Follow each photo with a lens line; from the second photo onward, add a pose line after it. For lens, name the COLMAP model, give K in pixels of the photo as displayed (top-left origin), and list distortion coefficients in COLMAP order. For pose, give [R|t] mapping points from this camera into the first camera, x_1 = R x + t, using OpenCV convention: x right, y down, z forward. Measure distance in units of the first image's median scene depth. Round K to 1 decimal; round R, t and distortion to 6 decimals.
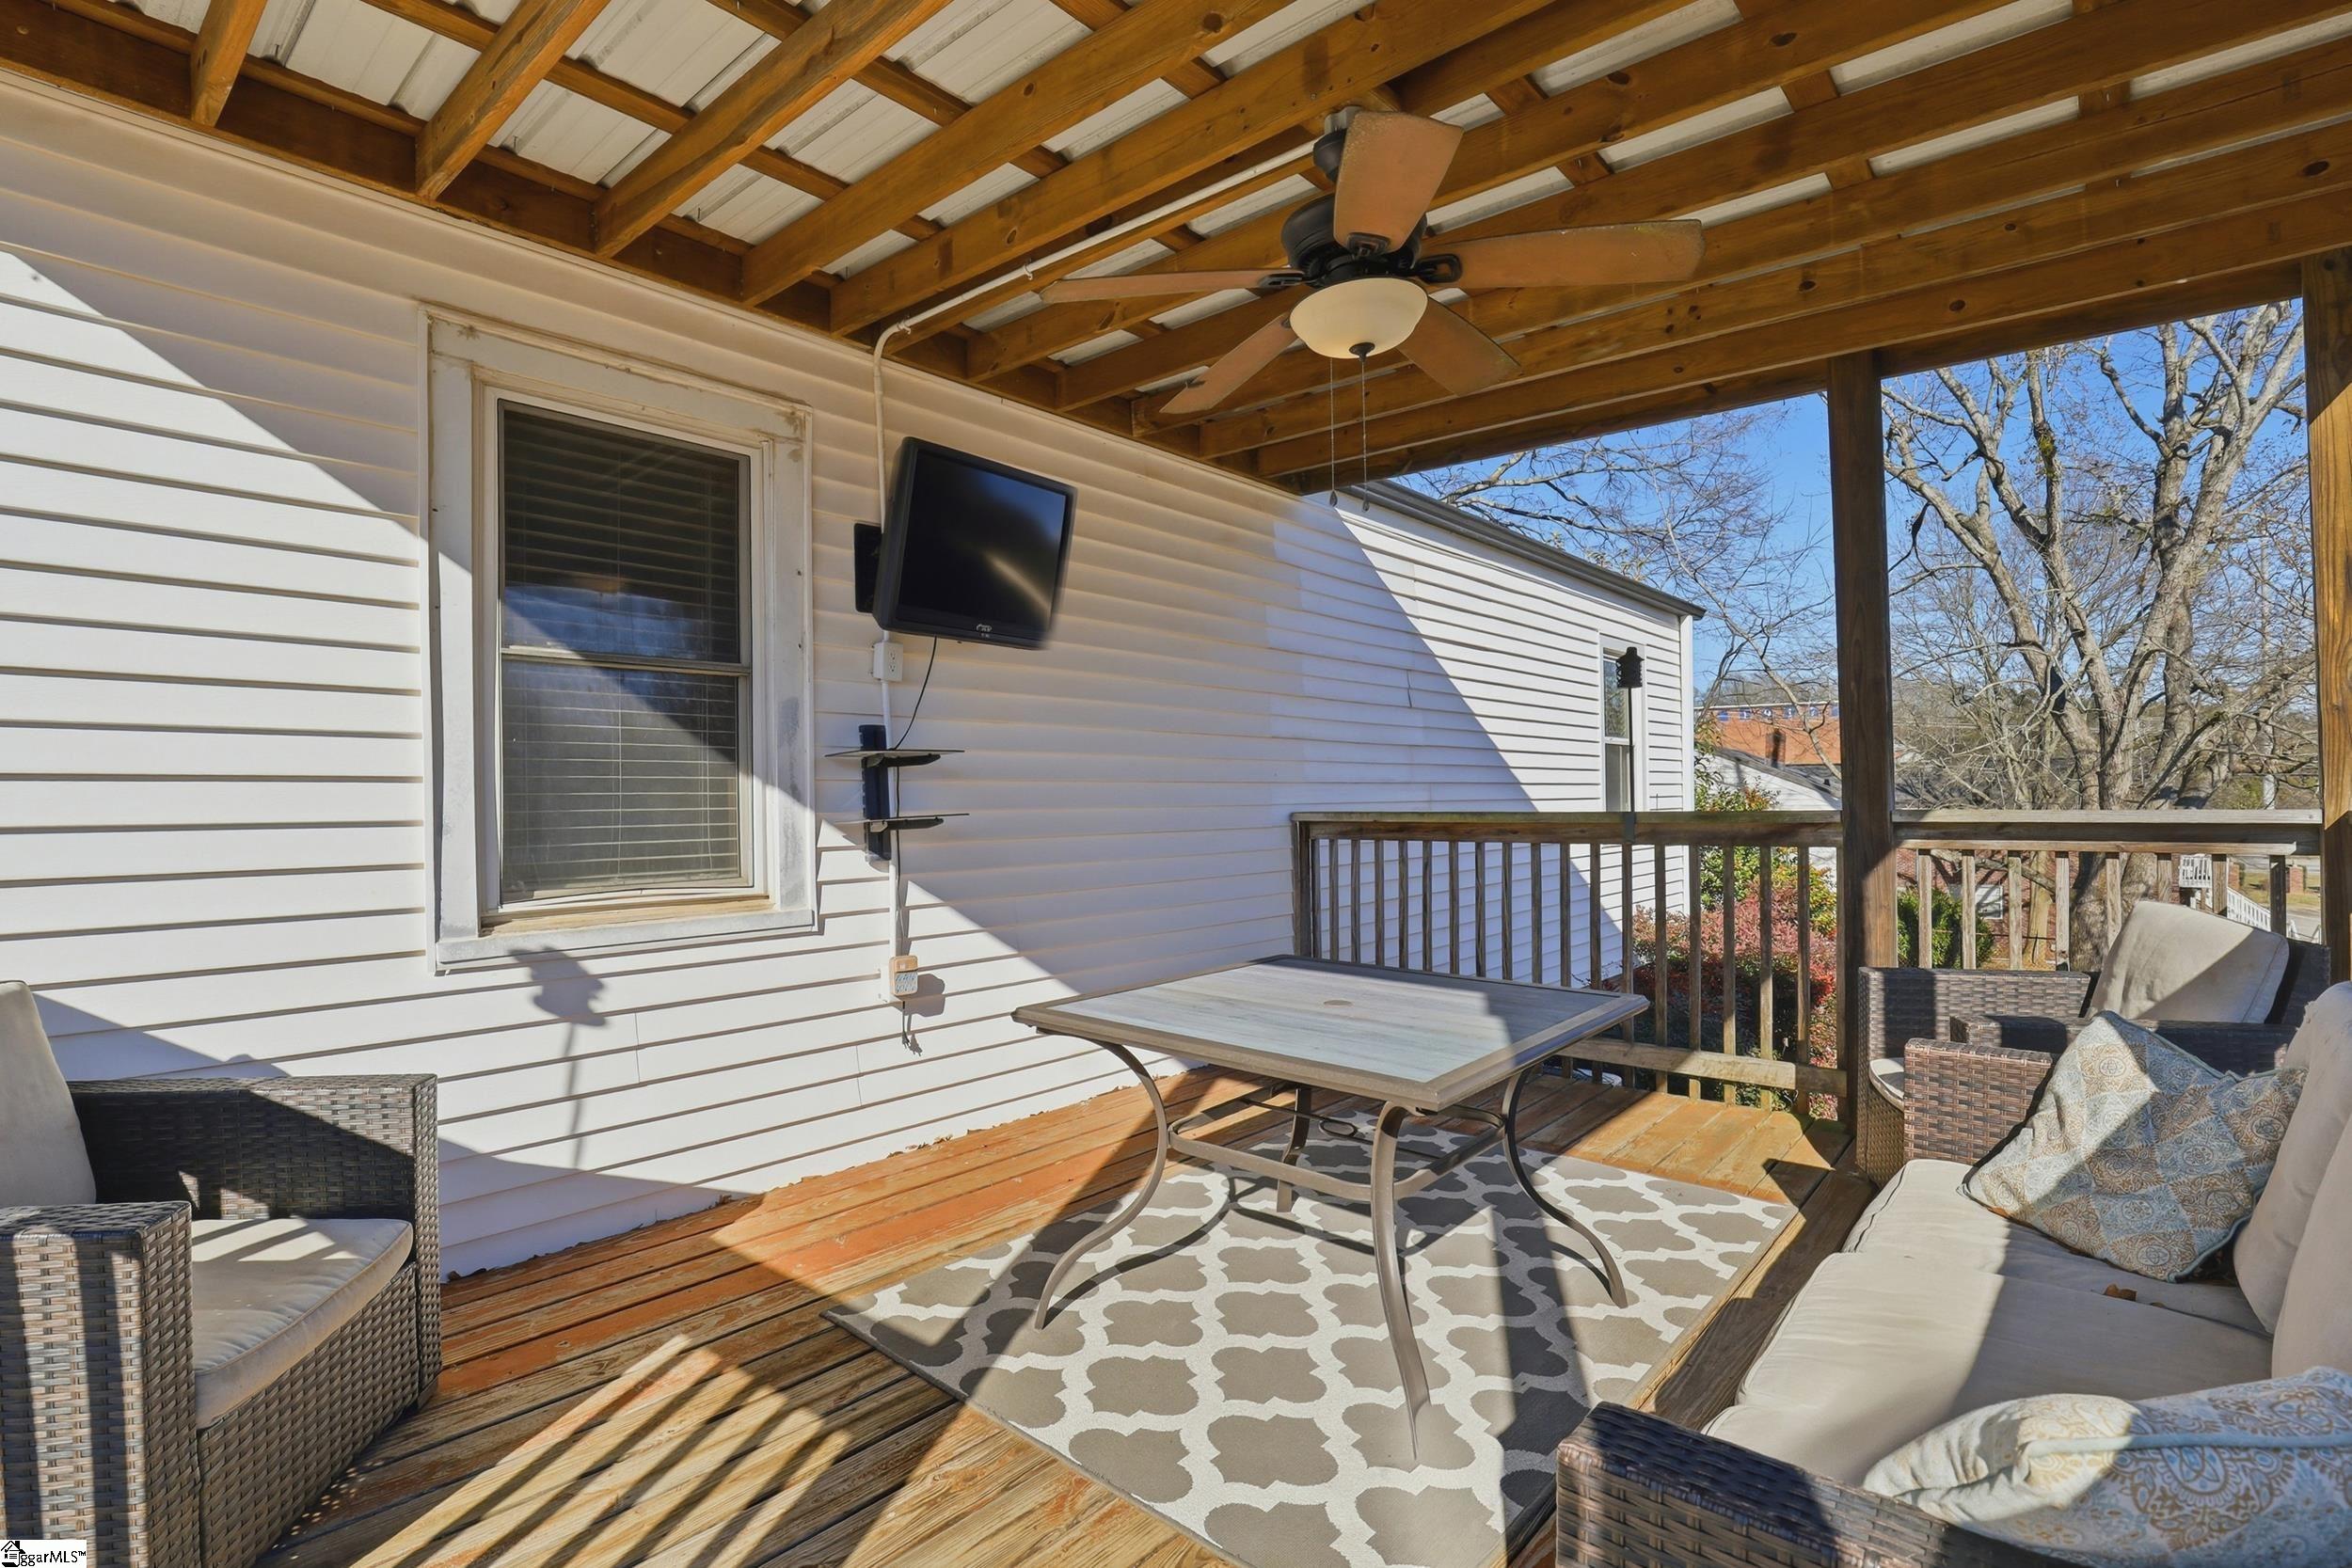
lens RADIAL K [[1077.2, 0, 1176.0], [0, 1077.2, 784.0], [0, 0, 1]] dist [-0.010951, -0.000070]
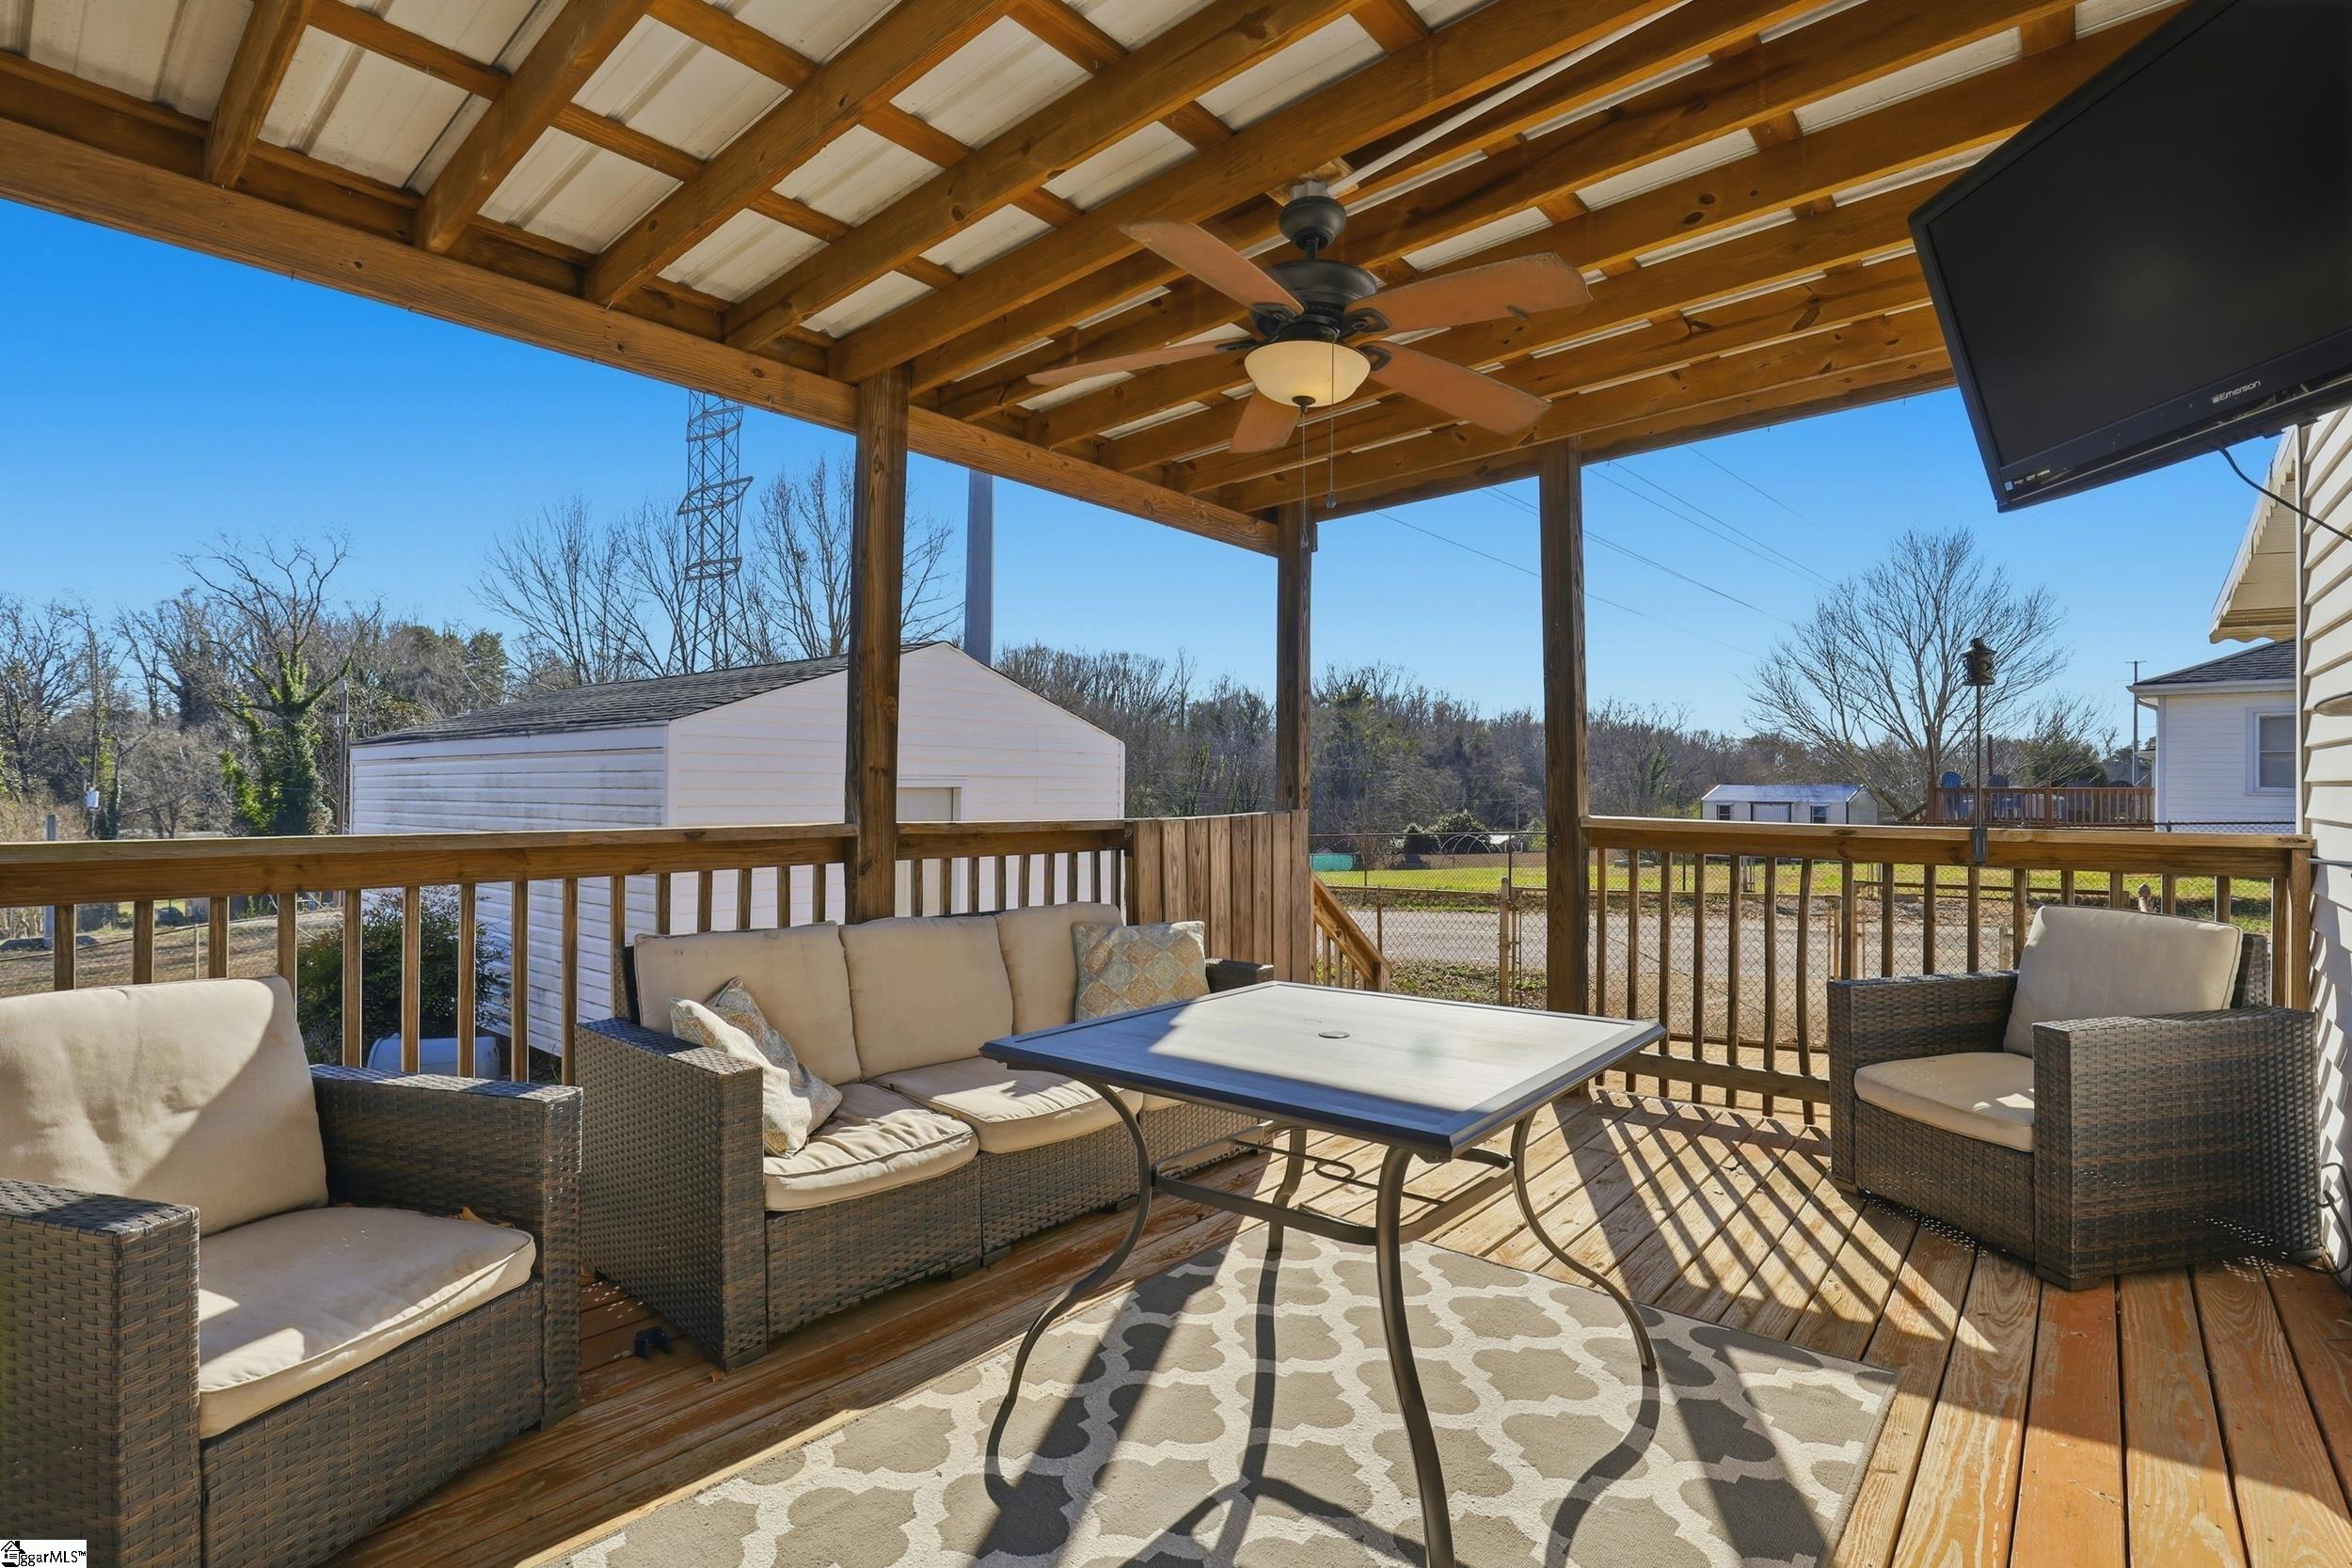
lens RADIAL K [[1077.2, 0, 1176.0], [0, 1077.2, 784.0], [0, 0, 1]] dist [-0.010951, -0.000070]
pose [[-0.999776, -0.011912, -0.017498, 0.304569], [-0.011748, 0.999886, -0.009454, 0.005457], [0.017608, -0.009247, -0.999802, 1.896897]]
